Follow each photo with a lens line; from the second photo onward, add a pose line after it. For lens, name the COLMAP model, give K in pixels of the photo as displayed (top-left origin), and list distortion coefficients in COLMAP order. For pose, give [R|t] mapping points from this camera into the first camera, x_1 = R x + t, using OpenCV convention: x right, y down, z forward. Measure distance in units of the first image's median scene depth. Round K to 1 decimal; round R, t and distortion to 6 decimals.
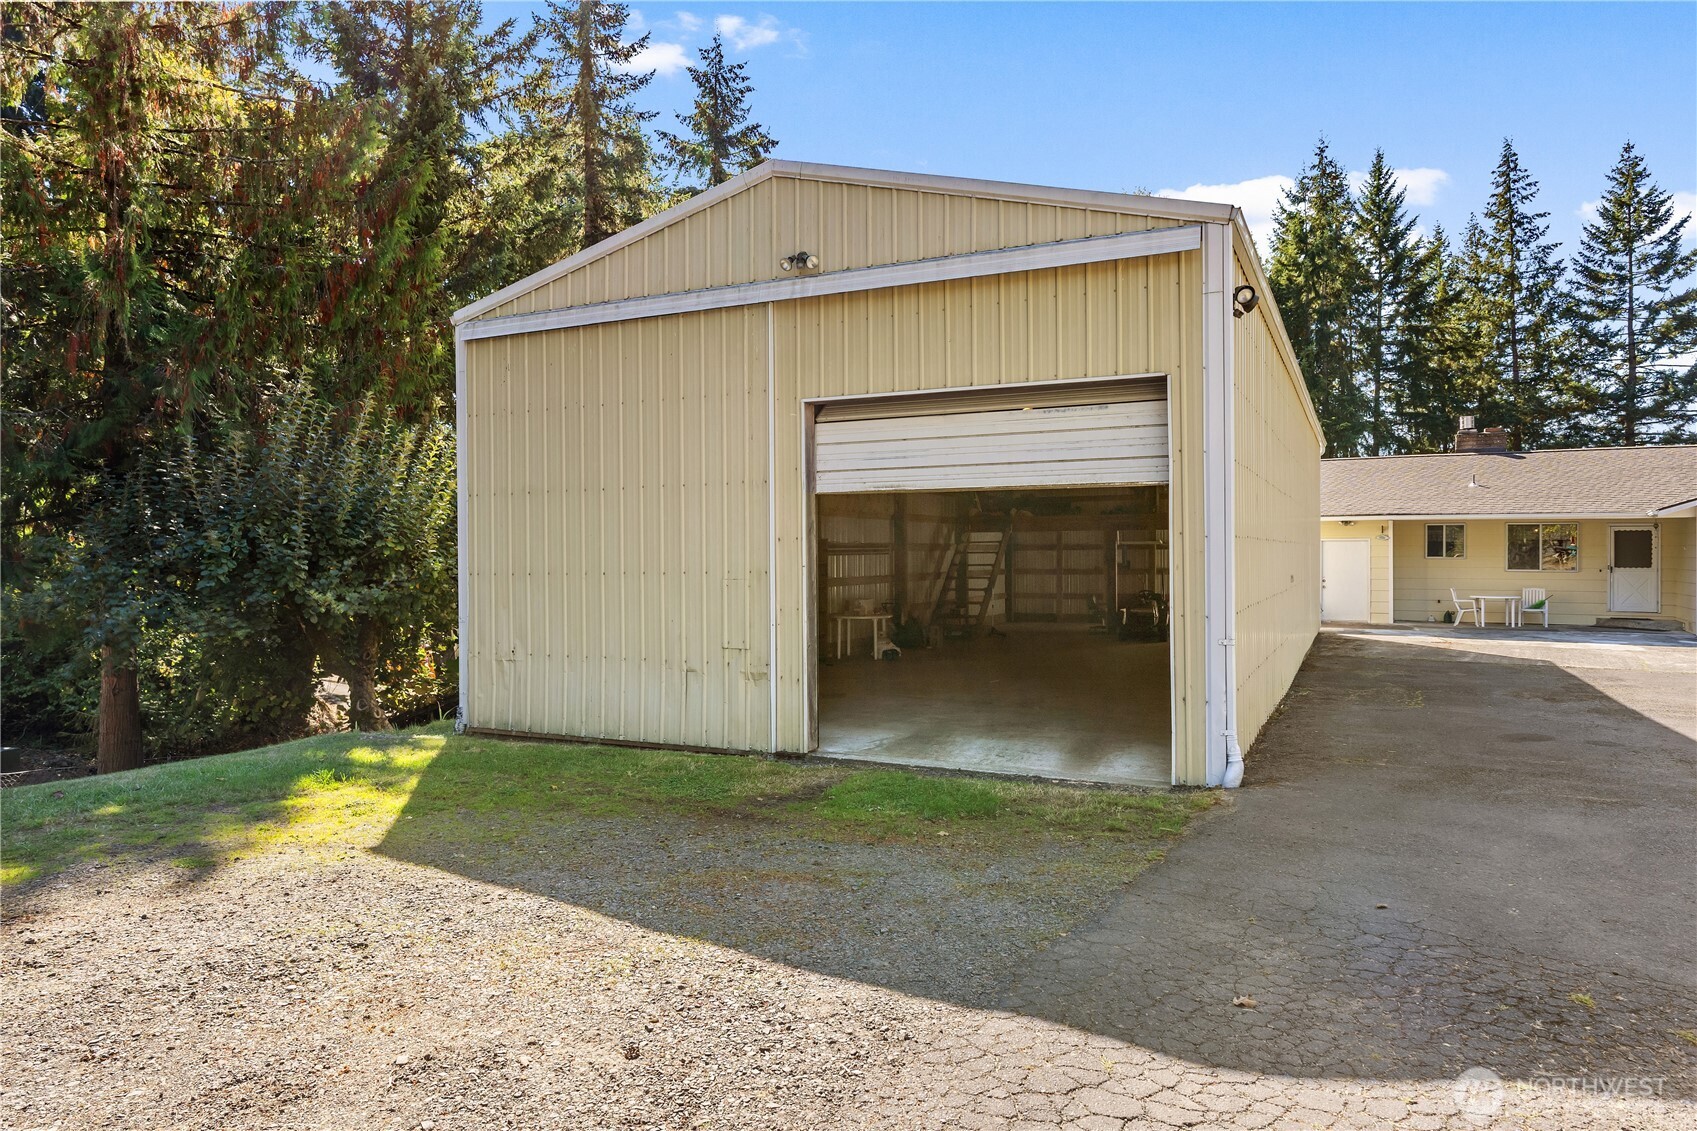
lens RADIAL K [[1040.7, 0, 850.5], [0, 1040.7, 557.9], [0, 0, 1]] dist [-0.000314, -0.004125]
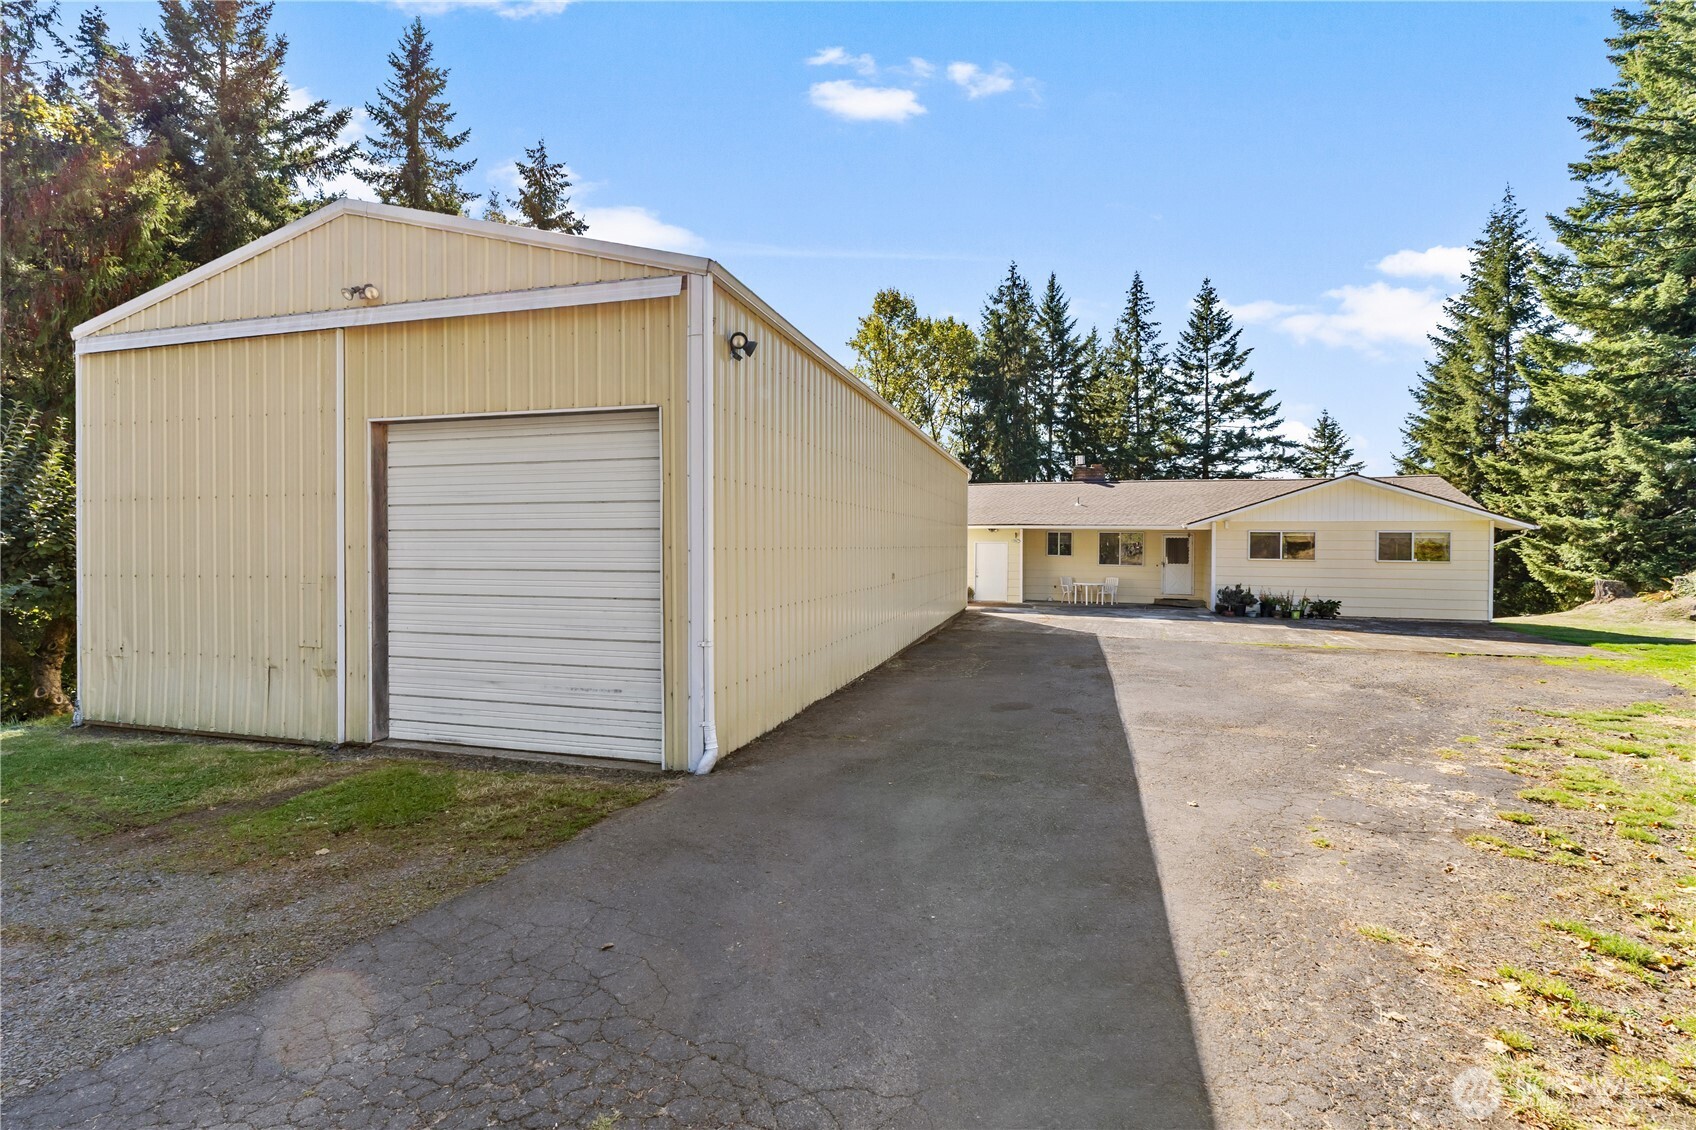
lens RADIAL K [[756.6, 0, 839.9], [0, 756.6, 542.6], [0, 0, 1]] dist [-0.007013, -0.000482]
pose [[0.984838, 0.008734, 0.173259, 0.043712], [-0.007237, 0.999931, -0.009267, -0.002702], [-0.173328, 0.007873, 0.984833, 0.019655]]
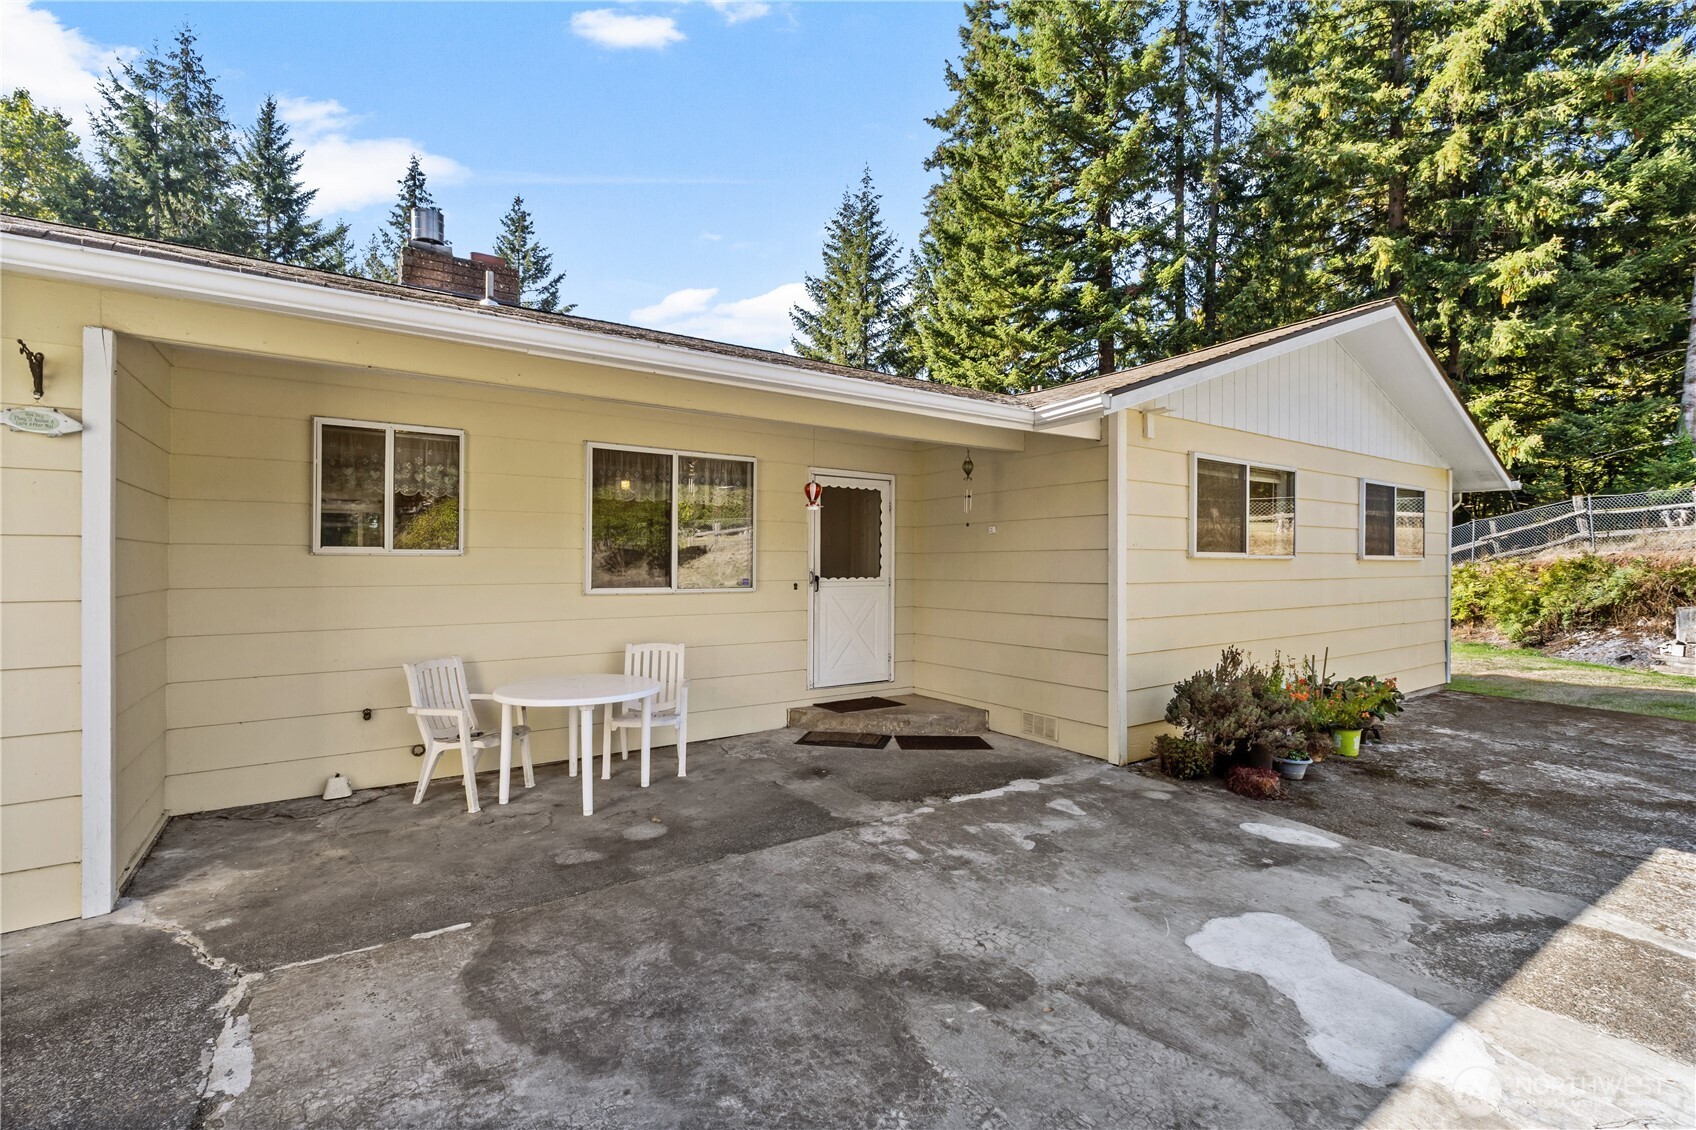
lens RADIAL K [[756.6, 0, 854.9], [0, 756.6, 558.8], [0, 0, 1]] dist [-0.007013, -0.000482]
pose [[0.437831, 0.006031, 0.899037, 0.191630], [0.004017, 0.999954, -0.008664, 0.001782], [-0.899049, 0.007405, 0.437786, 0.344694]]
